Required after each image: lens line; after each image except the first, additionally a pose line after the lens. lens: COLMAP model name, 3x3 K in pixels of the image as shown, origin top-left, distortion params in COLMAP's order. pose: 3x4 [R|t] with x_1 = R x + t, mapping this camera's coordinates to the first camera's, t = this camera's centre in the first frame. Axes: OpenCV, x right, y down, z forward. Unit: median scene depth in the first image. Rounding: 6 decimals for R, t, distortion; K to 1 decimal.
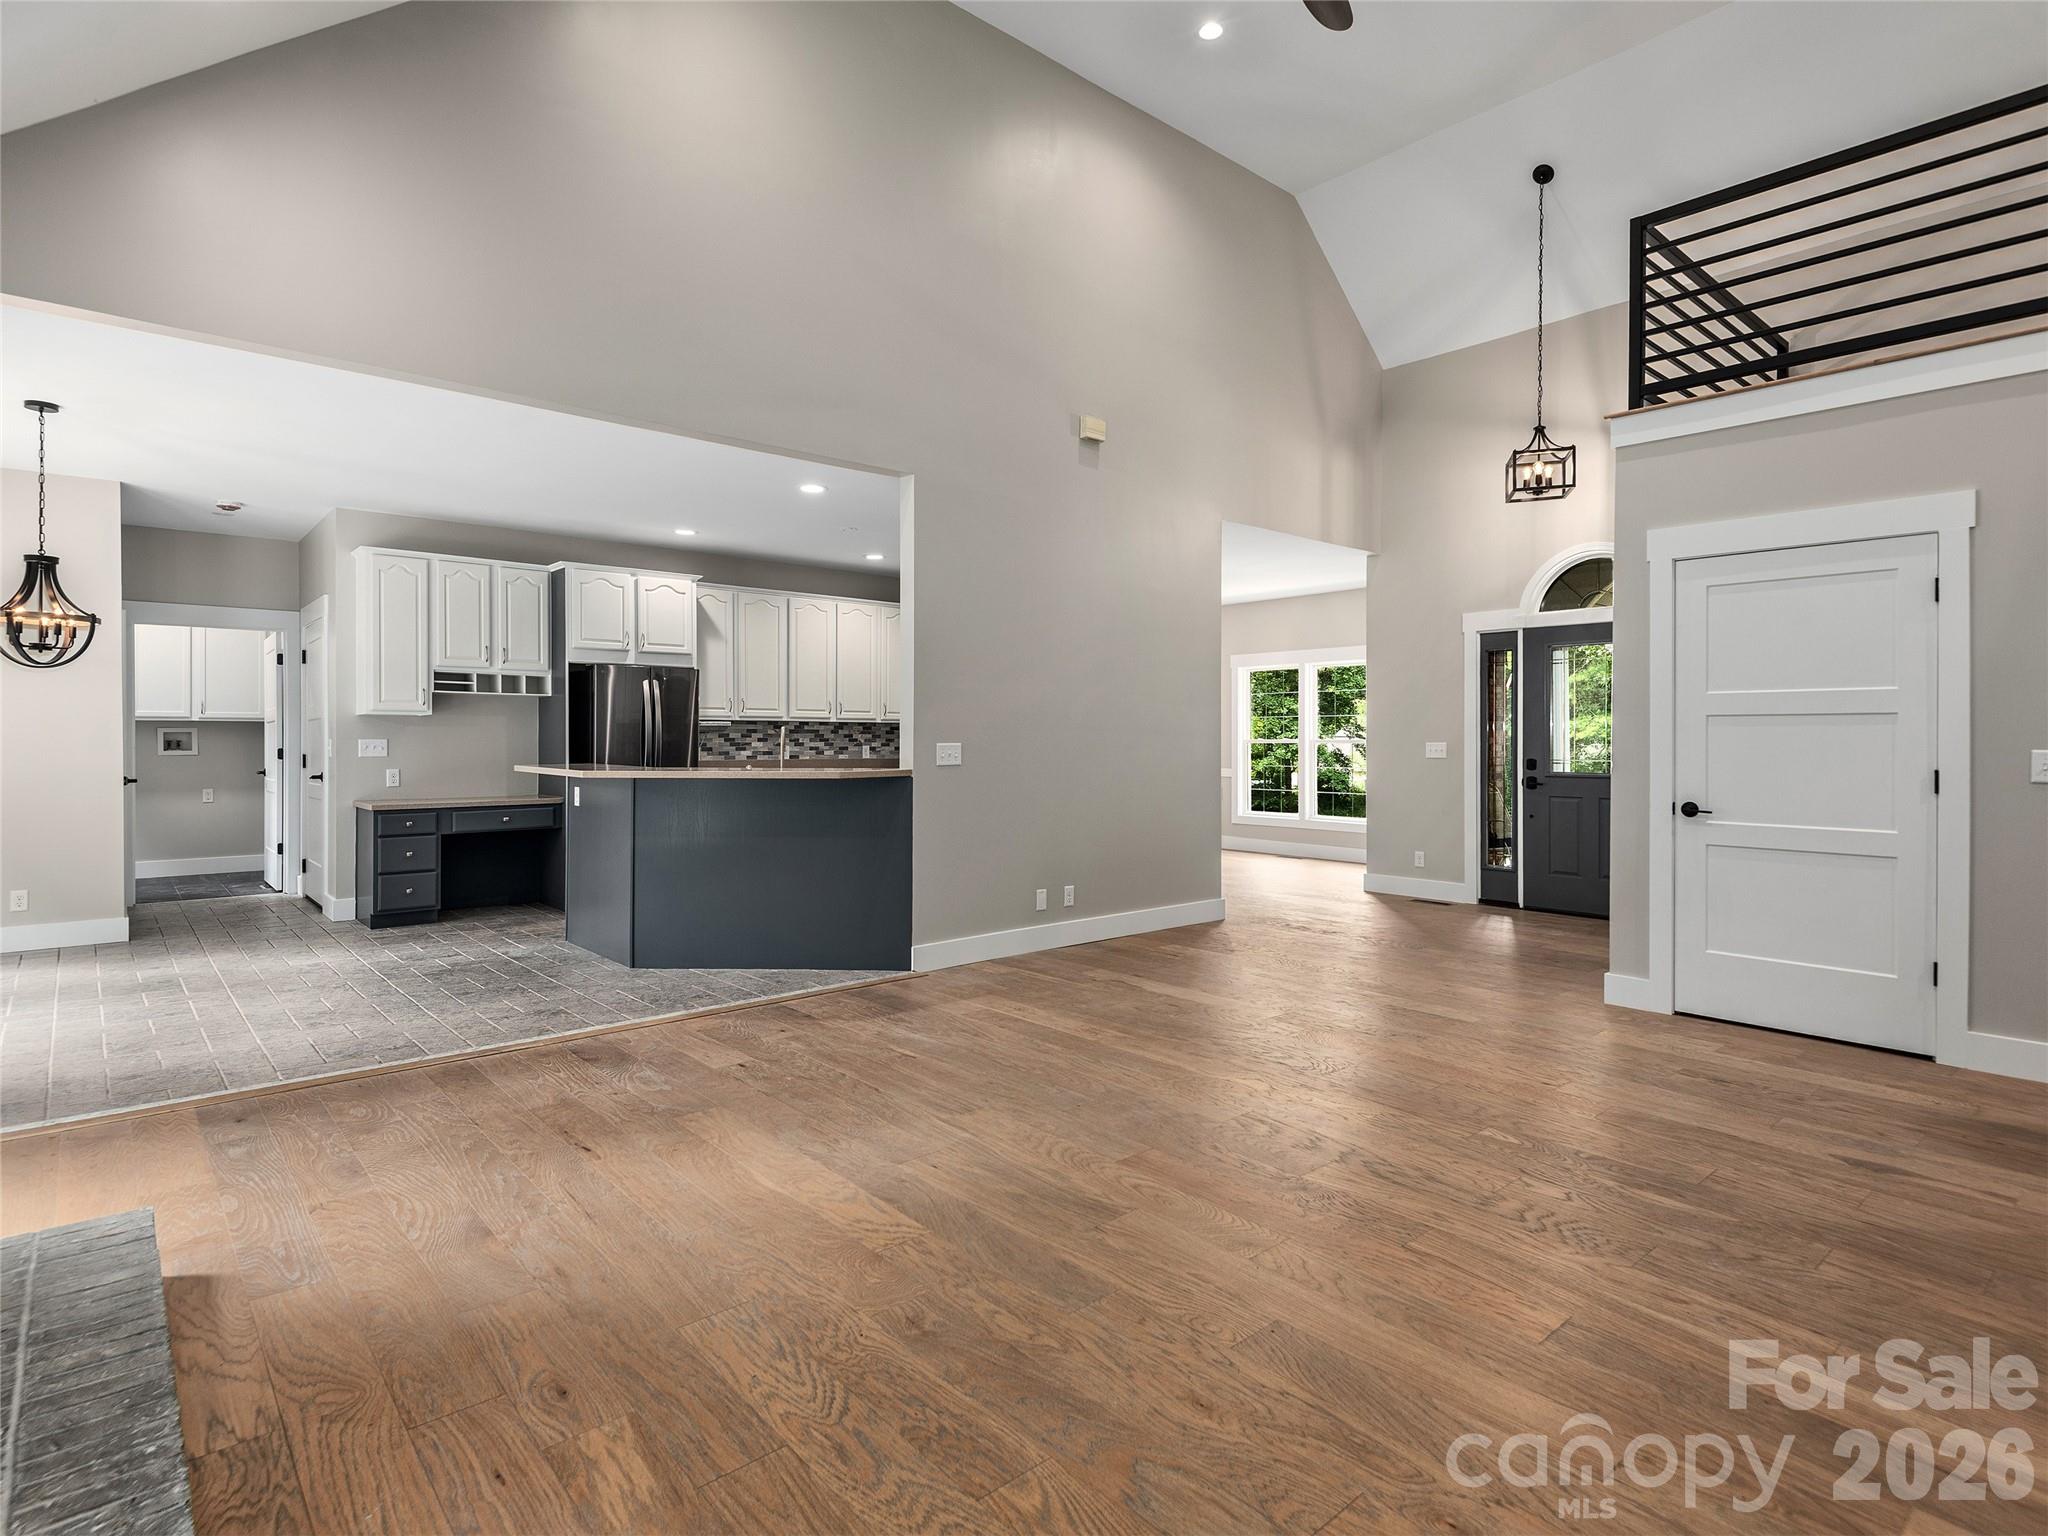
lens RADIAL K [[1054.0, 0, 1038.0], [0, 1054.0, 764.3], [0, 0, 1]] dist [0.037155, -0.020178]
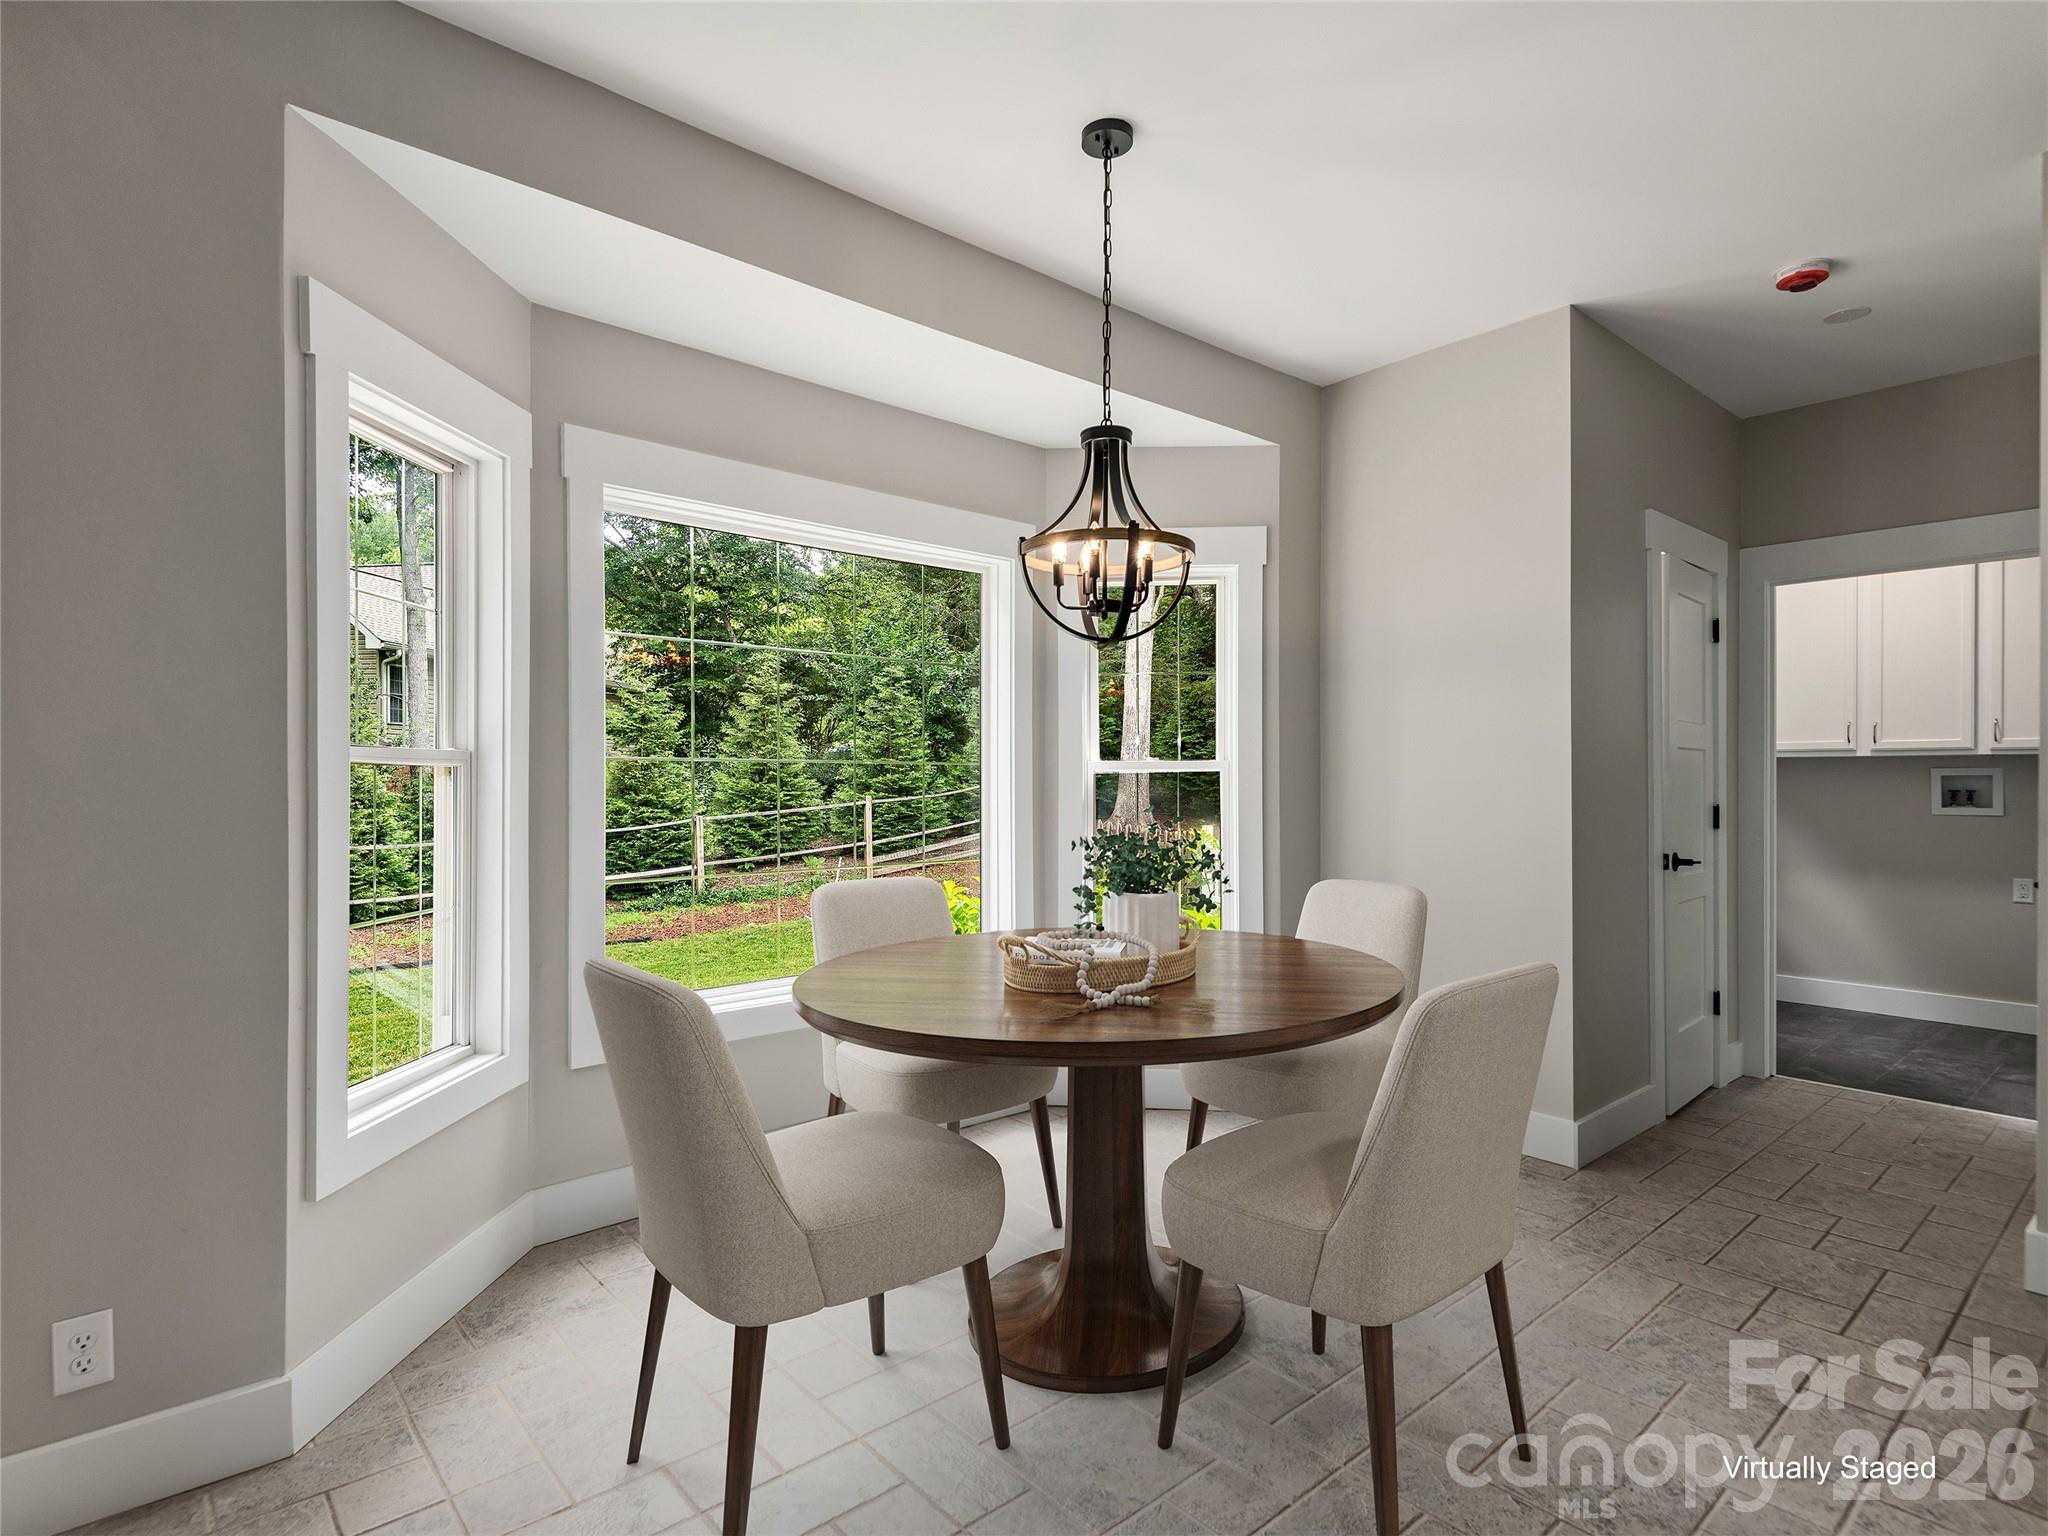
lens RADIAL K [[1054.0, 0, 1022.4], [0, 1054.0, 774.6], [0, 0, 1]] dist [0.037155, -0.020178]
pose [[-0.008813, -0.008911, -0.999921, -0.220648], [-0.022740, 0.999703, -0.008709, -0.013882], [0.999703, 0.022662, -0.009013, 0.496562]]
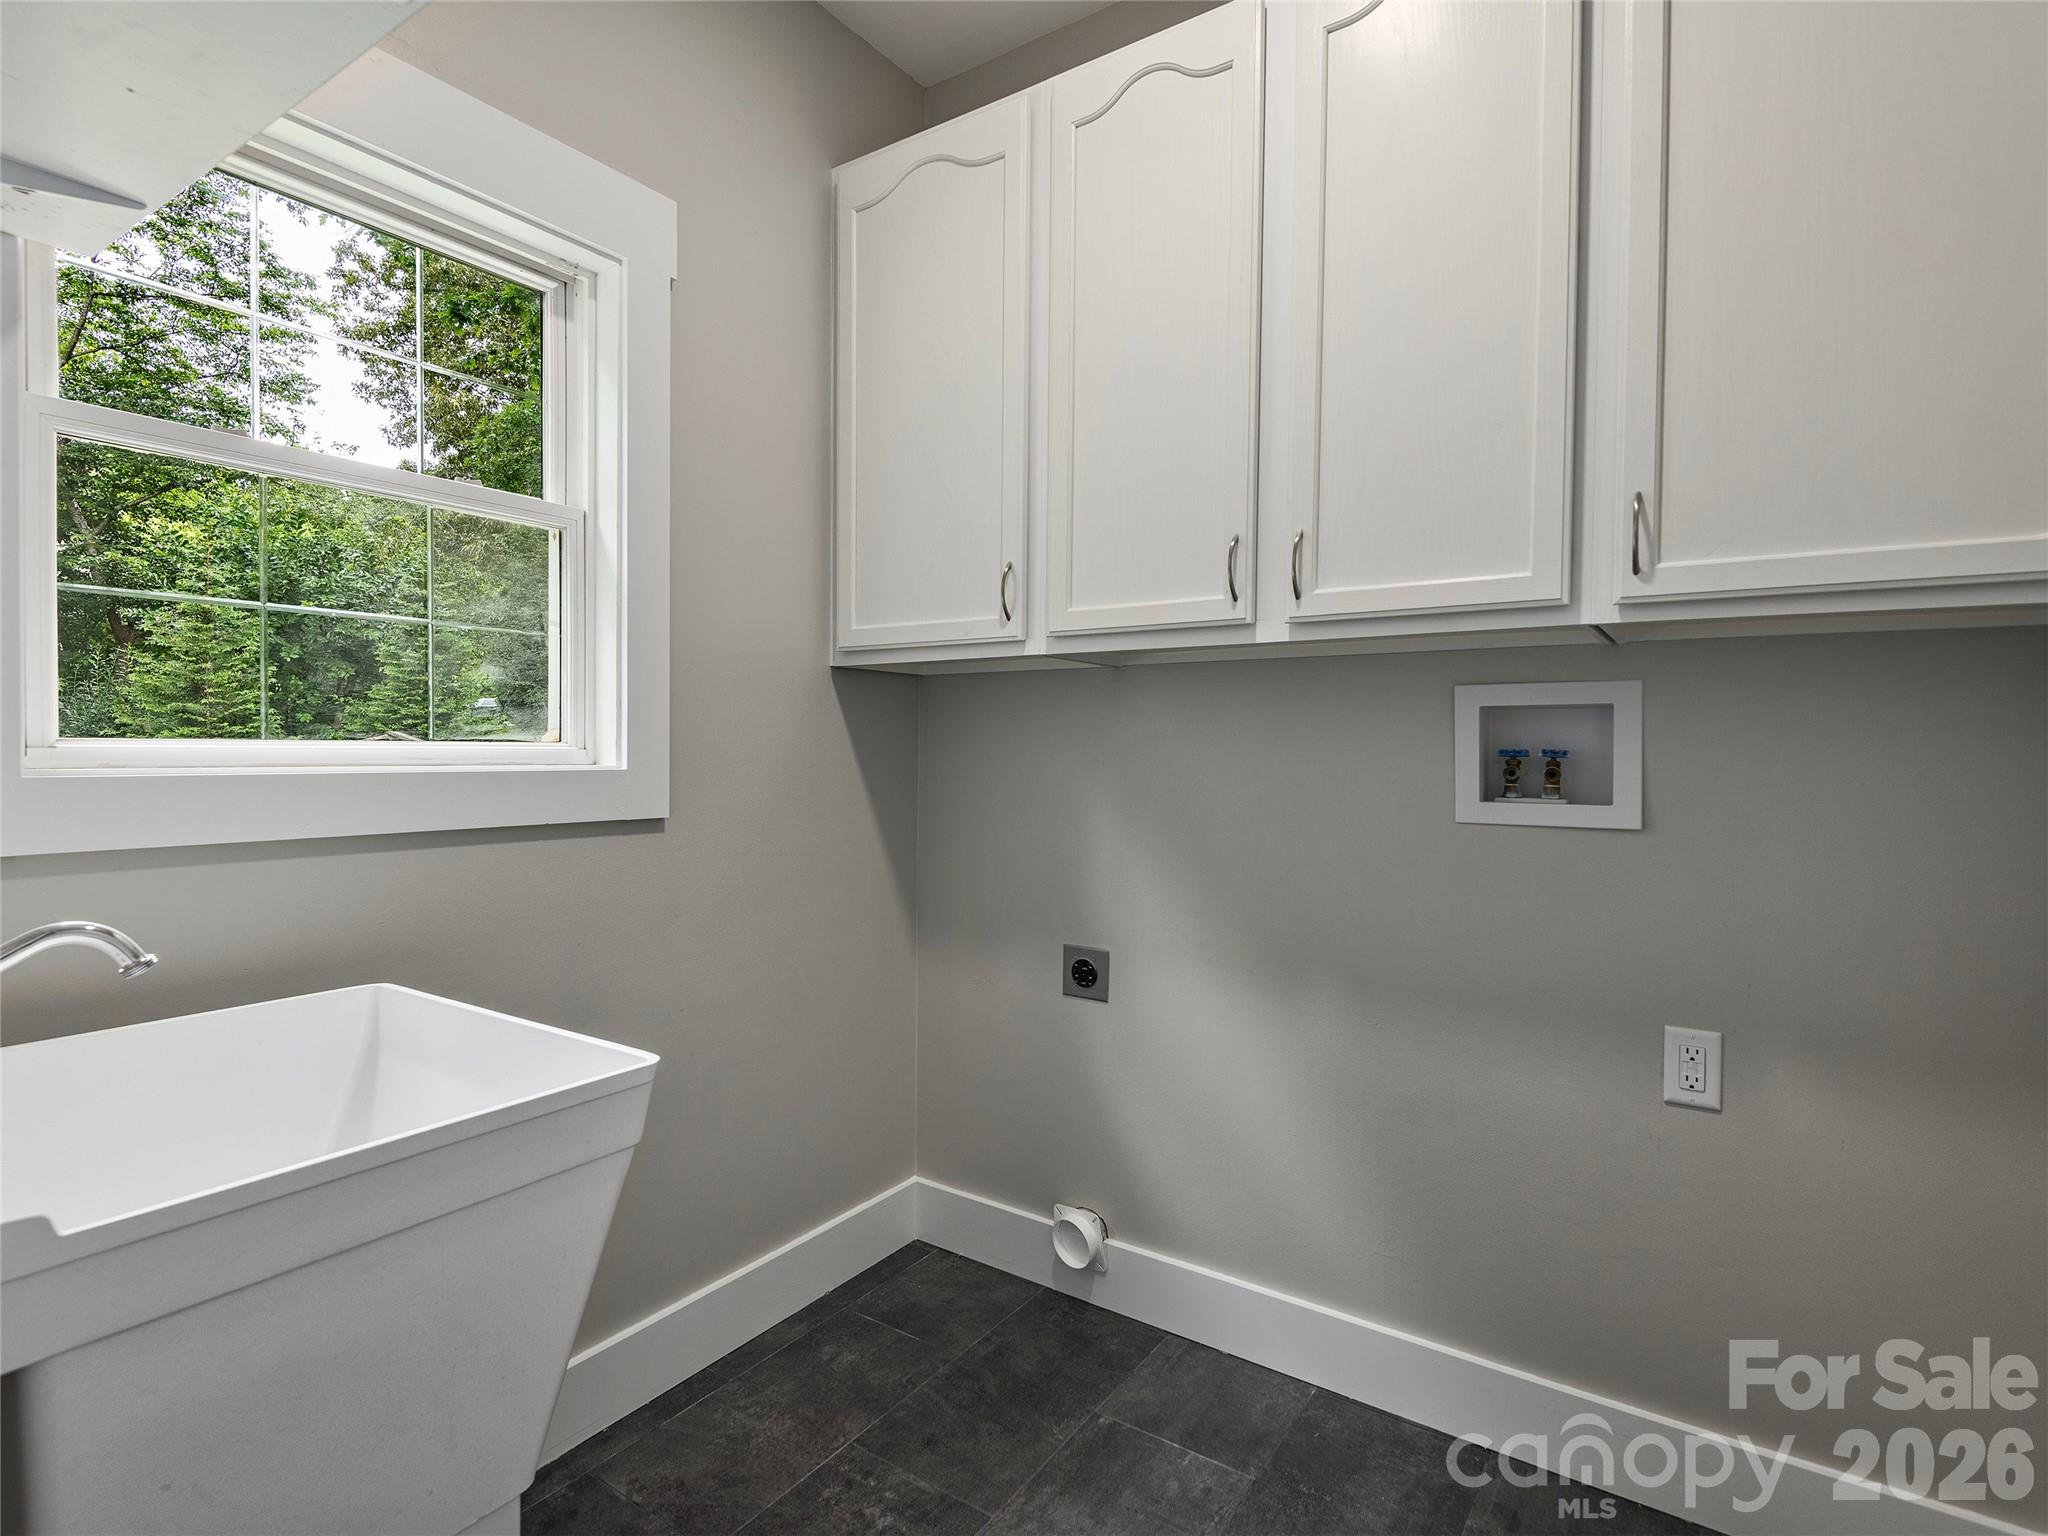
lens RADIAL K [[1054.0, 0, 1022.7], [0, 1054.0, 758.9], [0, 0, 1]] dist [0.037155, -0.020178]
pose [[0.254824, 0.008487, -0.966950, -0.649072], [-0.030357, 0.999539, 0.000773, -0.017902], [0.966511, 0.029156, 0.254964, 0.867261]]
